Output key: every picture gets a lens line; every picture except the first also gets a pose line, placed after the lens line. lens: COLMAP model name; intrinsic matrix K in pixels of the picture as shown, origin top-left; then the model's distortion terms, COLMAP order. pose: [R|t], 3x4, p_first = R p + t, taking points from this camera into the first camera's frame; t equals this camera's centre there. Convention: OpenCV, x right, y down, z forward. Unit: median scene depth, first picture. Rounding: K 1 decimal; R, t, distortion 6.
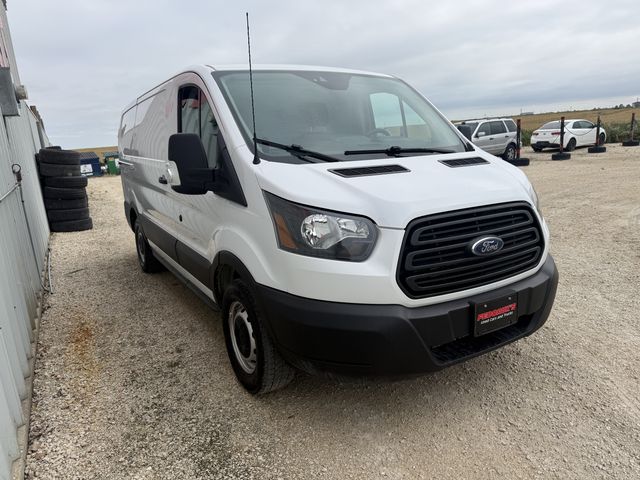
lens RADIAL K [[450.7, 0, 320.0], [0, 450.7, 240.0], [0, 0, 1]] dist [0.080668, -0.089803]
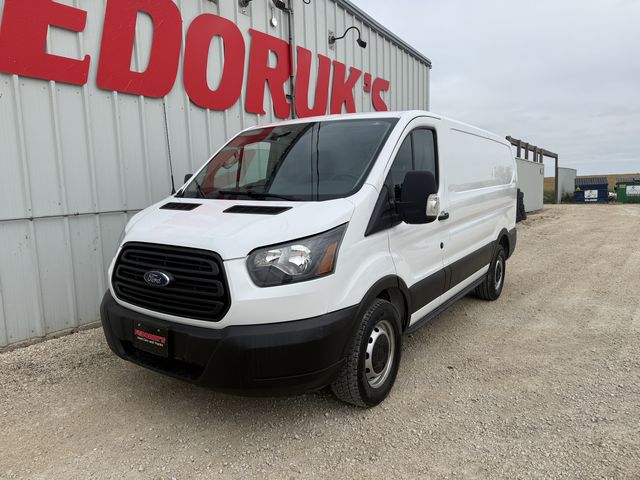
lens RADIAL K [[450.7, 0, 320.0], [0, 450.7, 240.0], [0, 0, 1]] dist [0.080668, -0.089803]
pose [[0.417446, 0.160598, -0.894398, 1.574509], [-0.202884, 0.975885, 0.080537, -0.262912], [0.885764, 0.147839, 0.439962, 0.842556]]
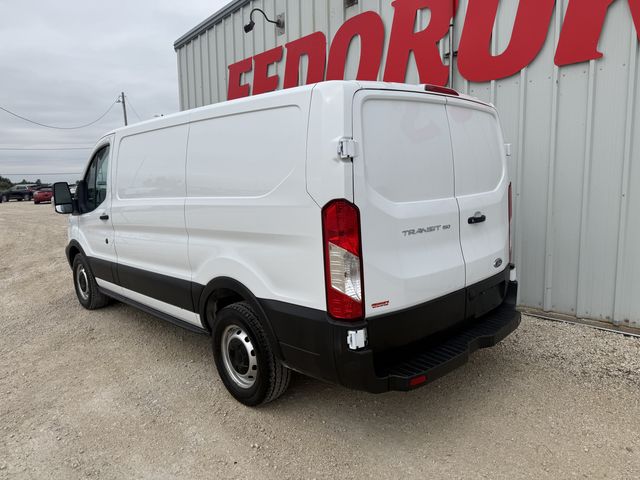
lens RADIAL K [[450.7, 0, 320.0], [0, 450.7, 240.0], [0, 0, 1]] dist [0.080668, -0.089803]
pose [[-0.973937, 0.112686, -0.196845, -0.222497], [0.035129, 0.932325, 0.359911, -0.890737], [0.224080, 0.343615, -0.911985, 3.990251]]
